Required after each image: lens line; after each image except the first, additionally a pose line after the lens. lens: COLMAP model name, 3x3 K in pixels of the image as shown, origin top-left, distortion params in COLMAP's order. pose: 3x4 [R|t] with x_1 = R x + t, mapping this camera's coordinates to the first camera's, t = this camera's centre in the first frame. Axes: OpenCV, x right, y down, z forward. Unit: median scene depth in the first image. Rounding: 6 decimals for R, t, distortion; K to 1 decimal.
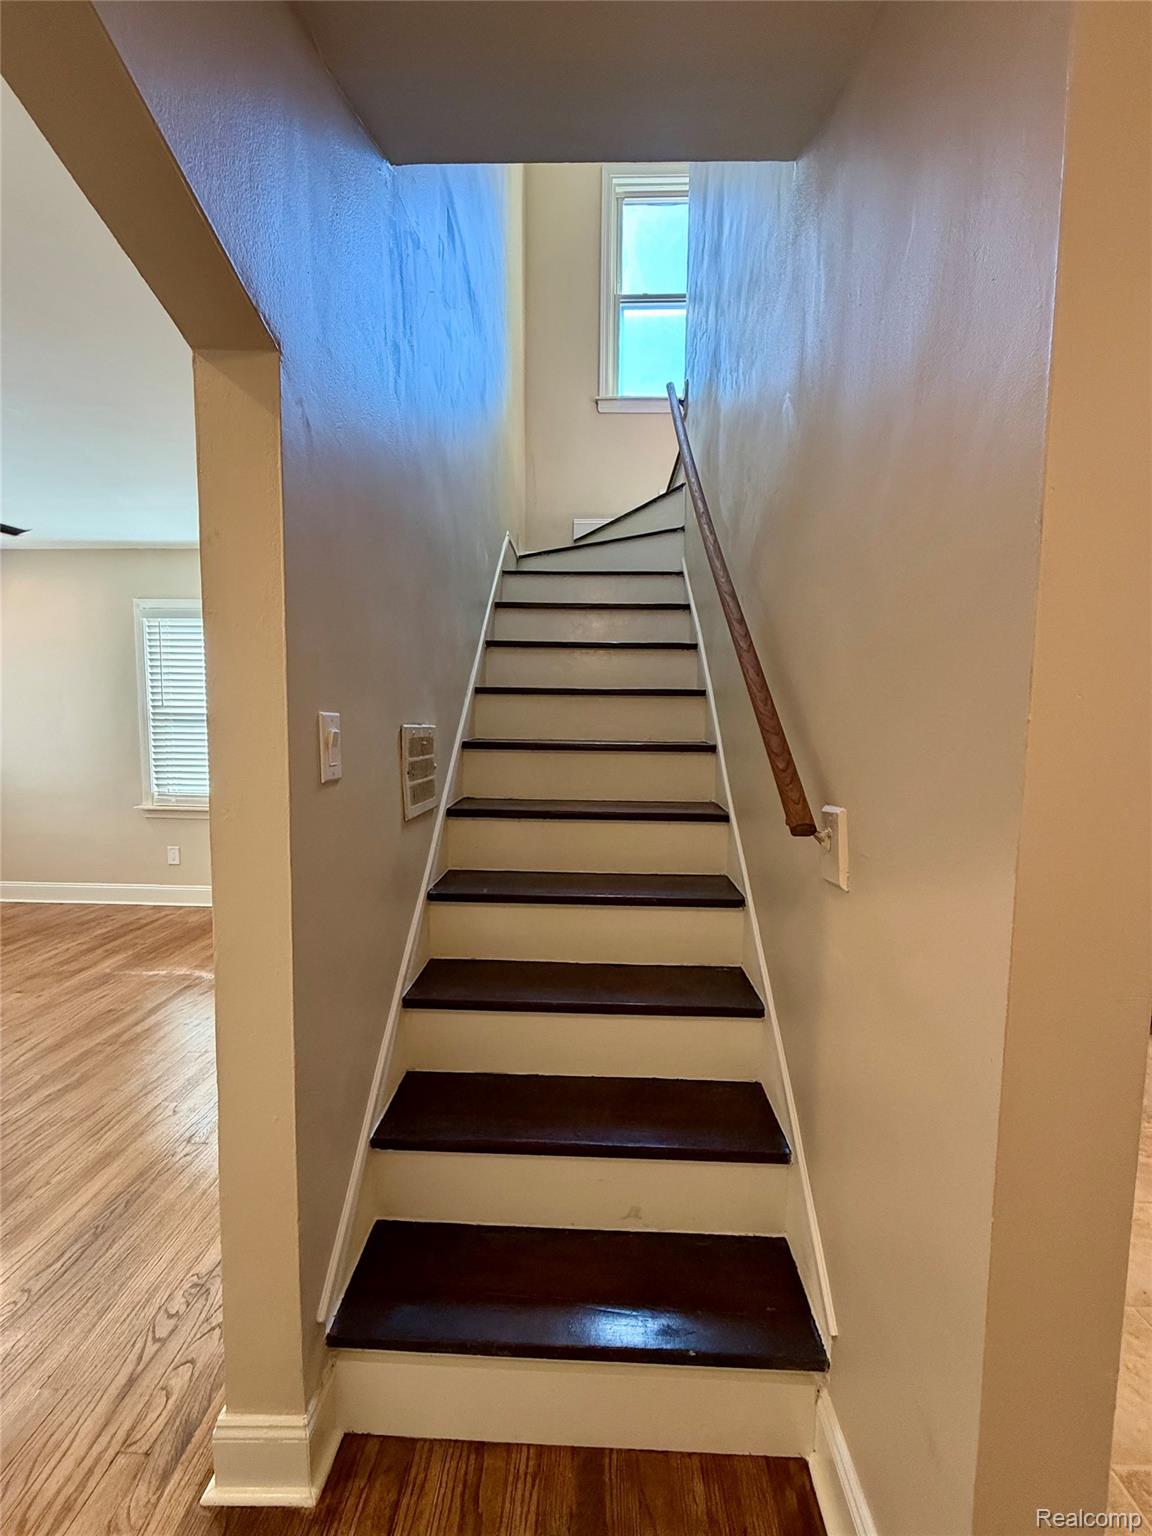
lens RADIAL K [[611.5, 0, 578.6], [0, 611.5, 768.1], [0, 0, 1]] dist [0.001338, -0.000194]
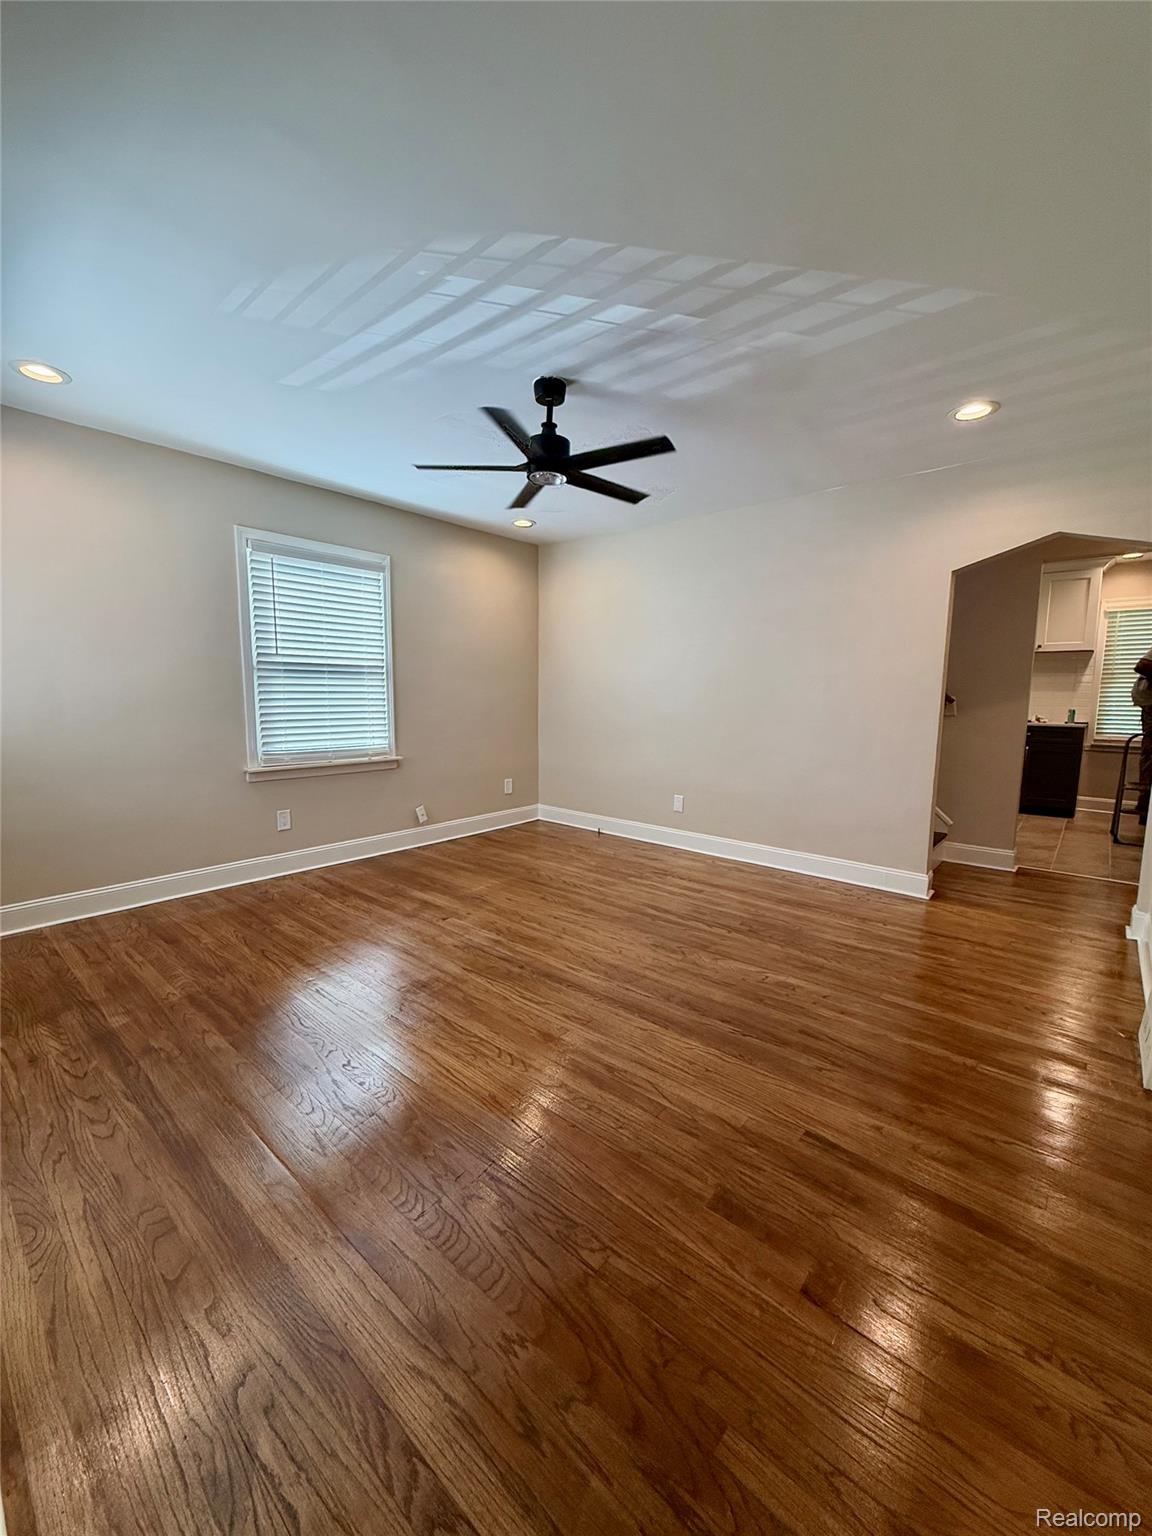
lens RADIAL K [[611.5, 0, 580.0], [0, 611.5, 765.8], [0, 0, 1]] dist [0.001338, -0.000194]
pose [[0.625265, -0.097789, 0.774261, -1.468217], [0.053714, 0.995158, 0.082311, 0.015027], [-0.778562, -0.009878, 0.627491, 0.118736]]
